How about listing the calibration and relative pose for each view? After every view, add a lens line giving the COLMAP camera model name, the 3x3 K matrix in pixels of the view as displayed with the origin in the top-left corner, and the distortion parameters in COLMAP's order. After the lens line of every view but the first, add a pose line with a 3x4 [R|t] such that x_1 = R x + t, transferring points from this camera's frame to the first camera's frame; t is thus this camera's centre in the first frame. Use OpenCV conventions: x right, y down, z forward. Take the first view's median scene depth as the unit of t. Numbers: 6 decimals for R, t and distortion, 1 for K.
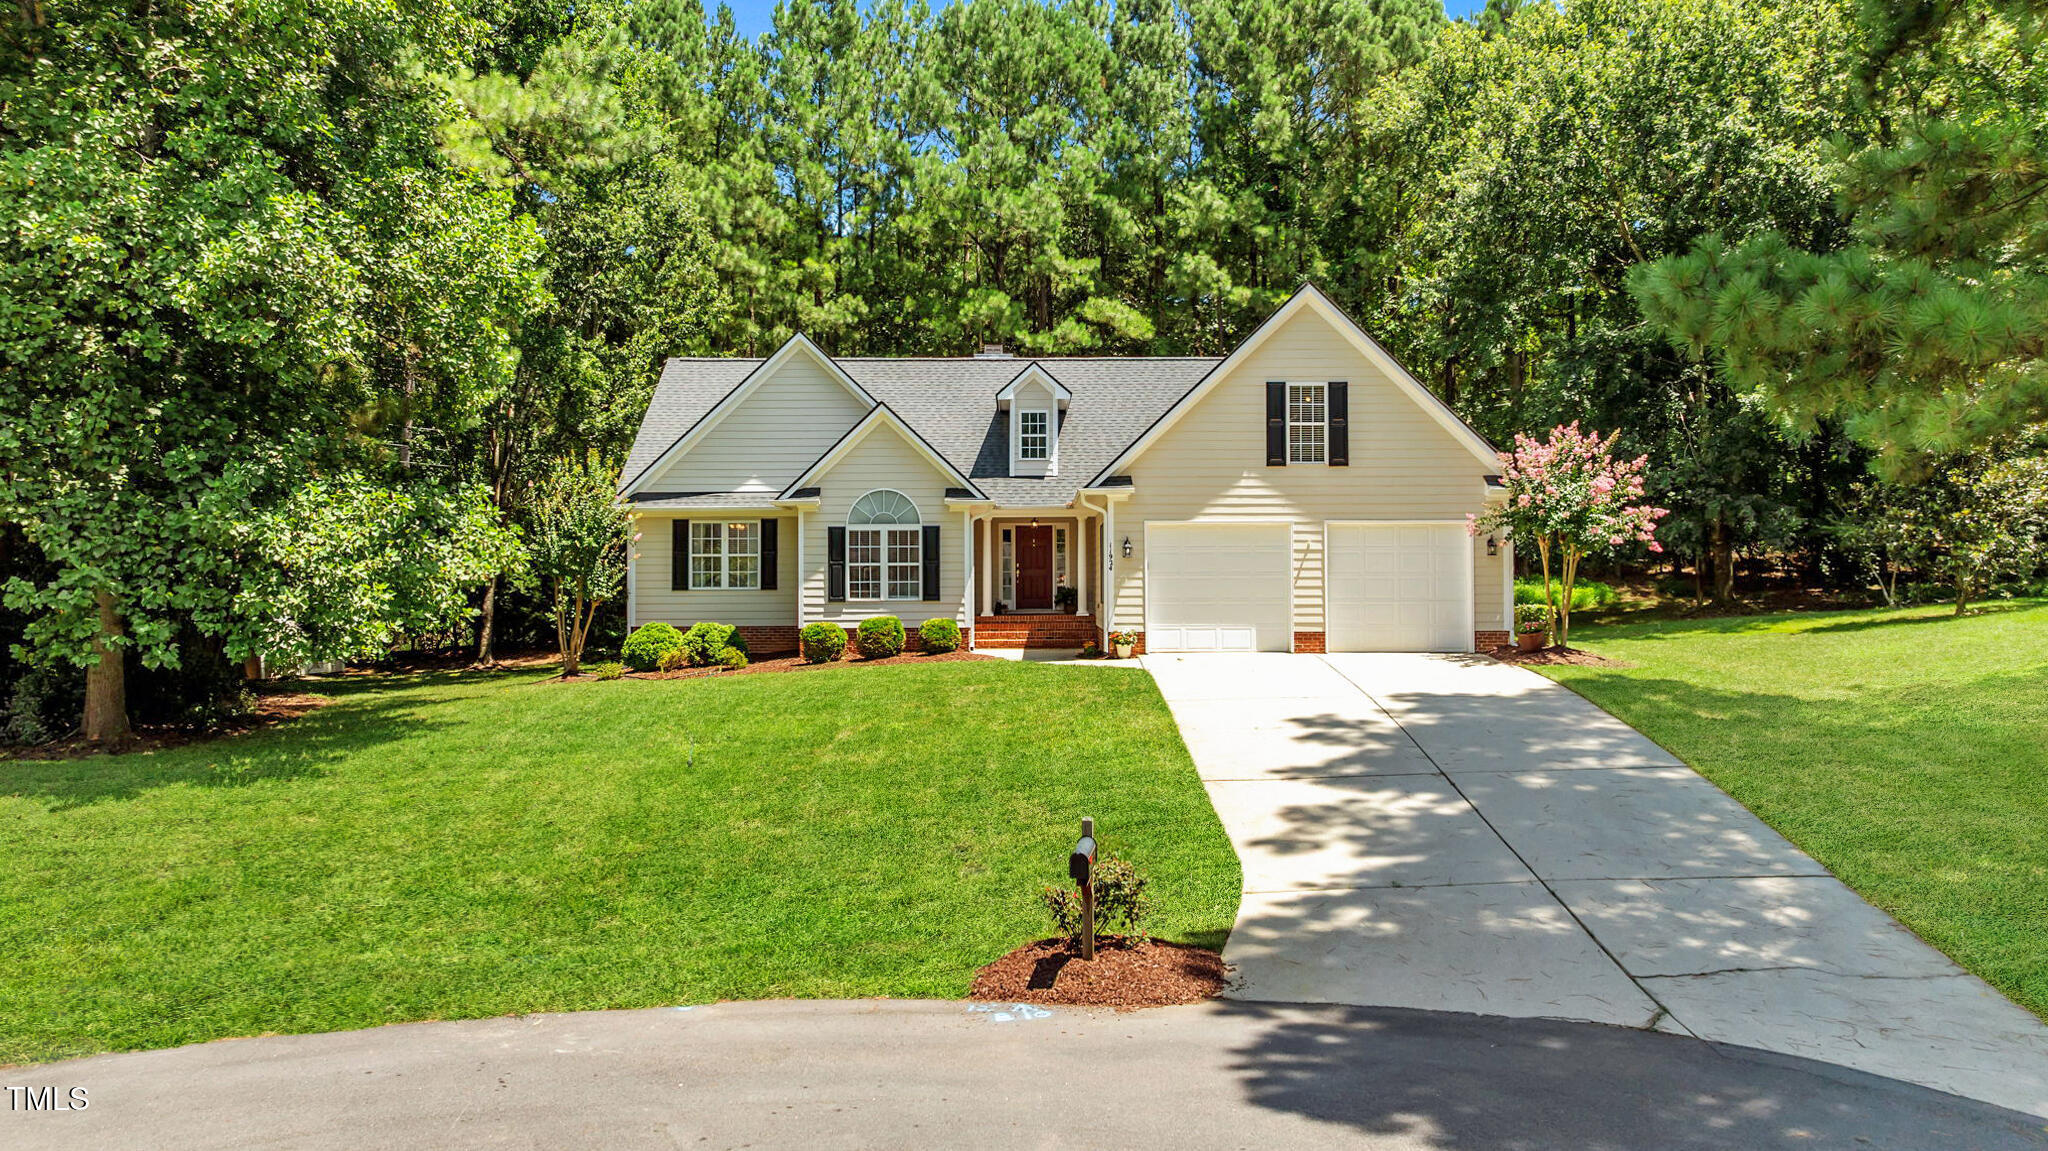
lens RADIAL K [[1373.0, 0, 1066.6], [0, 1373.0, 575.6], [0, 0, 1]] dist [0.002435, 0.000511]
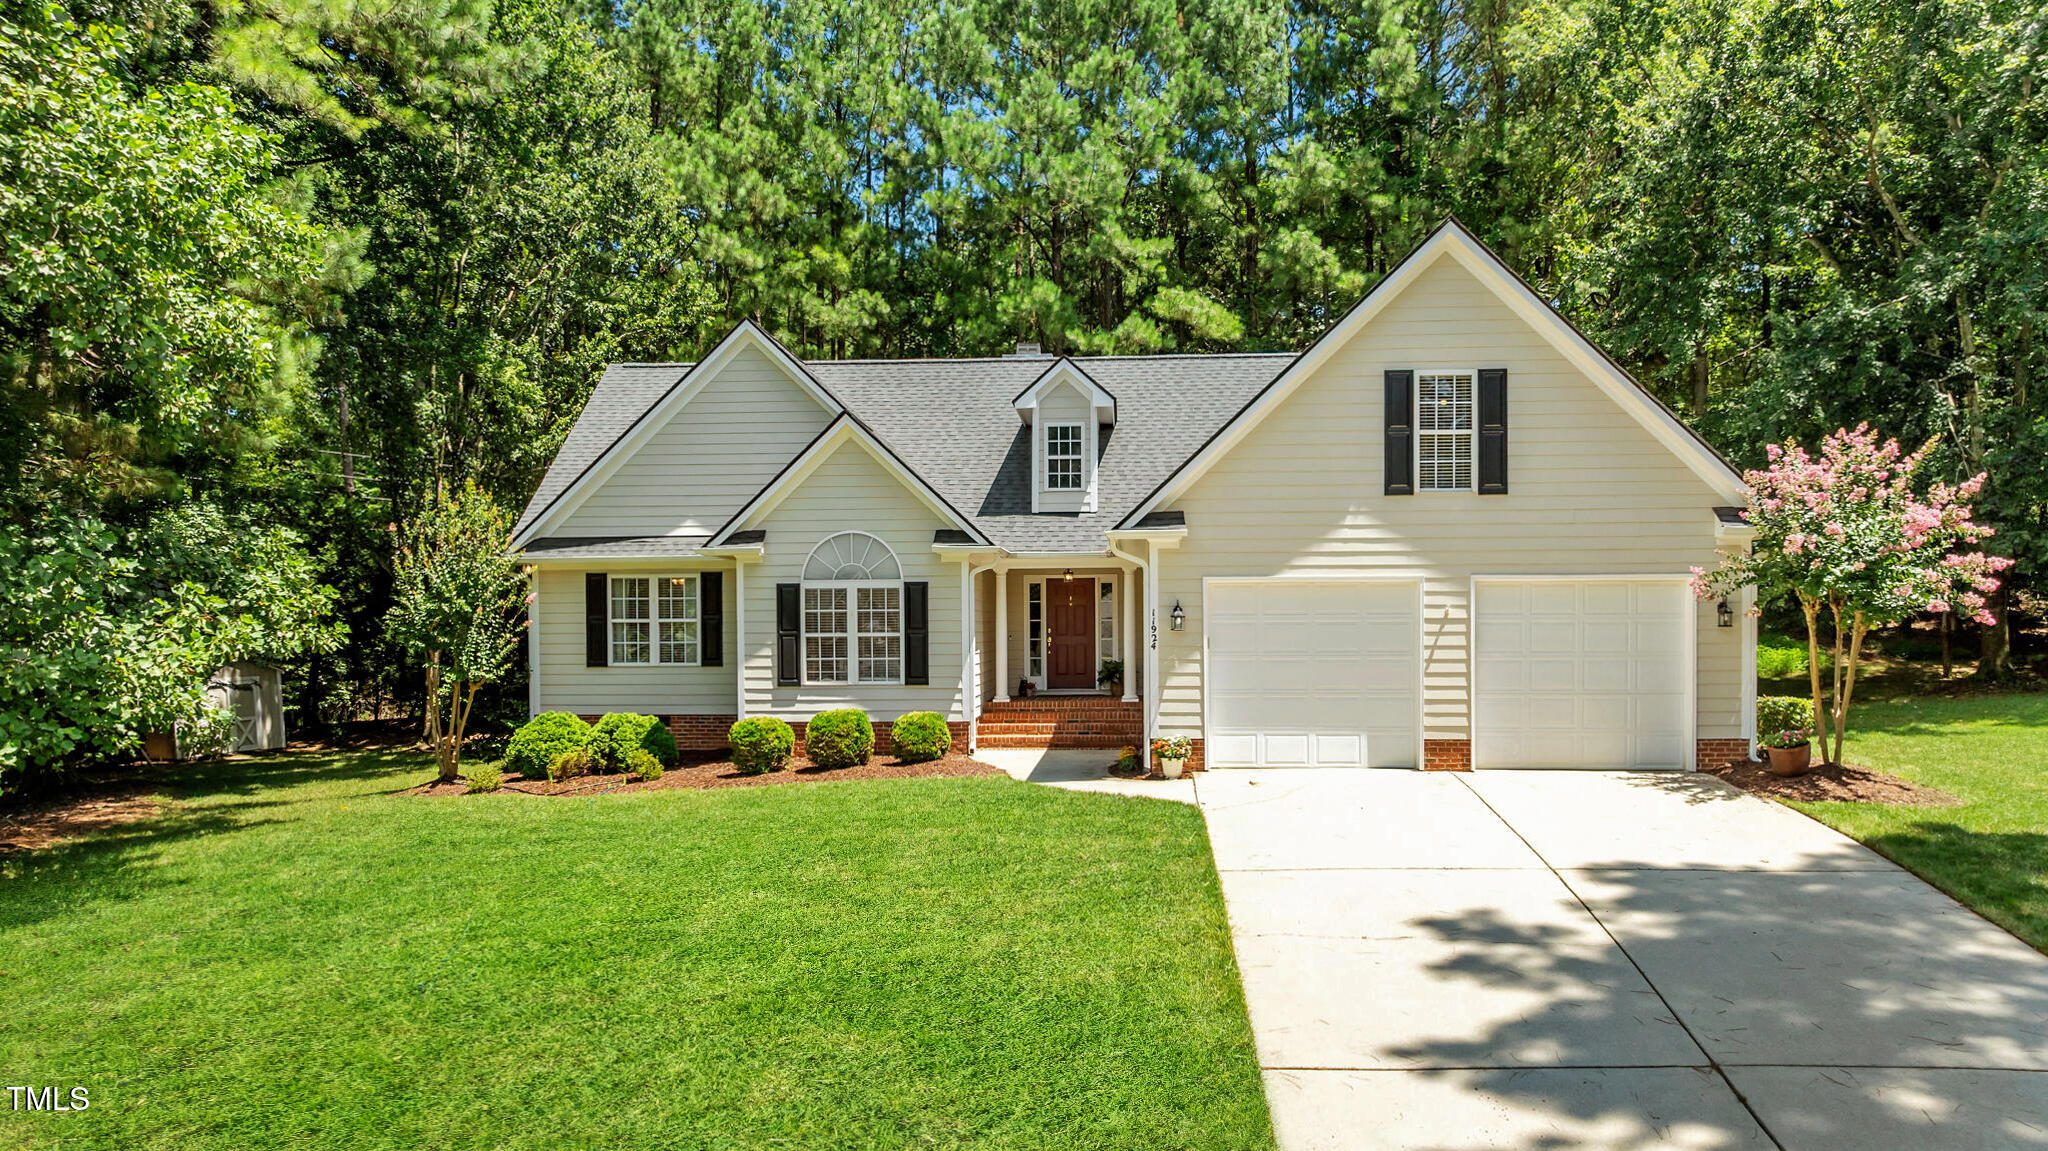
lens RADIAL K [[1390.3, 0, 1083.0], [0, 1390.3, 642.6], [0, 0, 1]] dist [-0.003103, -0.001208]
pose [[0.997595, -0.000032, -0.069308, 0.038480], [0.001489, 0.999779, 0.020973, -0.018508], [0.069292, -0.021026, 0.997375, 0.259314]]
